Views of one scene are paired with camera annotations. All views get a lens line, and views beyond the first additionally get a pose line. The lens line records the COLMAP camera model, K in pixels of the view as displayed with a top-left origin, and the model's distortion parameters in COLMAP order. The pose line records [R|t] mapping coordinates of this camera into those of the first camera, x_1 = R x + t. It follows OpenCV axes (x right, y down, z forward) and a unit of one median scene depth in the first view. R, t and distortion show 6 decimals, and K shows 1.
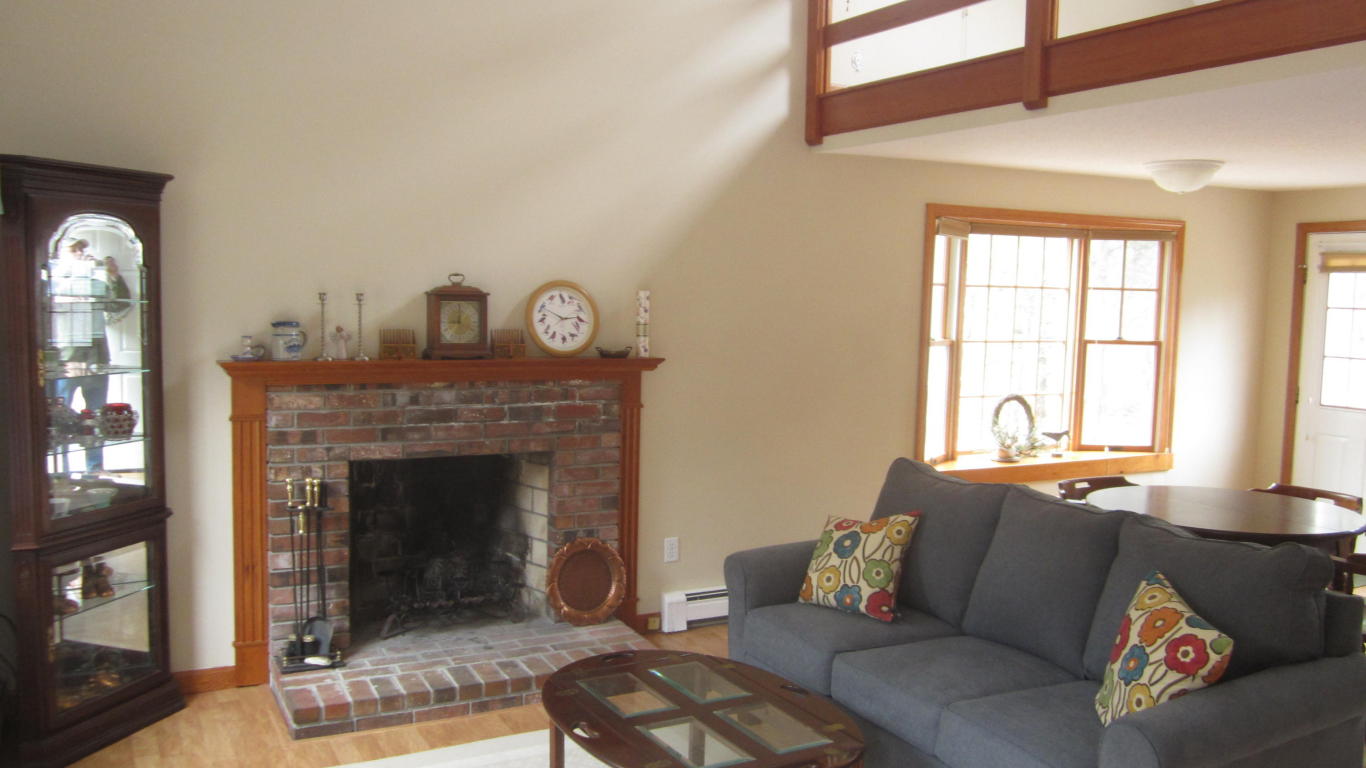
lens RADIAL K [[1122.3, 0, 683.0], [0, 1122.3, 384.0], [0, 0, 1]] dist [-0.048191, 0.007453]
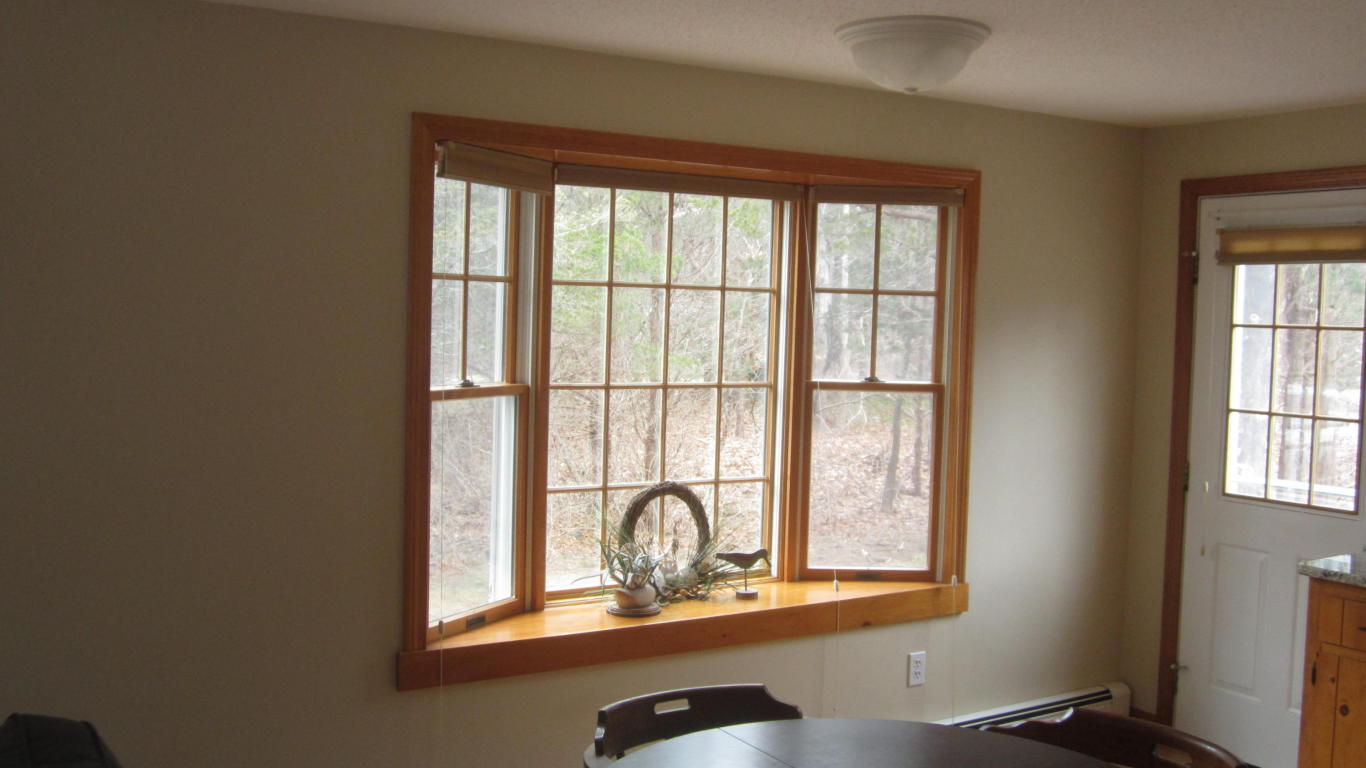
lens RADIAL K [[1289.9, 0, 683.0], [0, 1289.9, 384.0], [0, 0, 1]] dist [-0.061262, -0.004278]
pose [[0.997252, -0.000813, 0.074077, 0.255782], [0.002928, 0.999591, -0.028451, -0.021165], [-0.074024, 0.028589, 0.996847, 0.370067]]
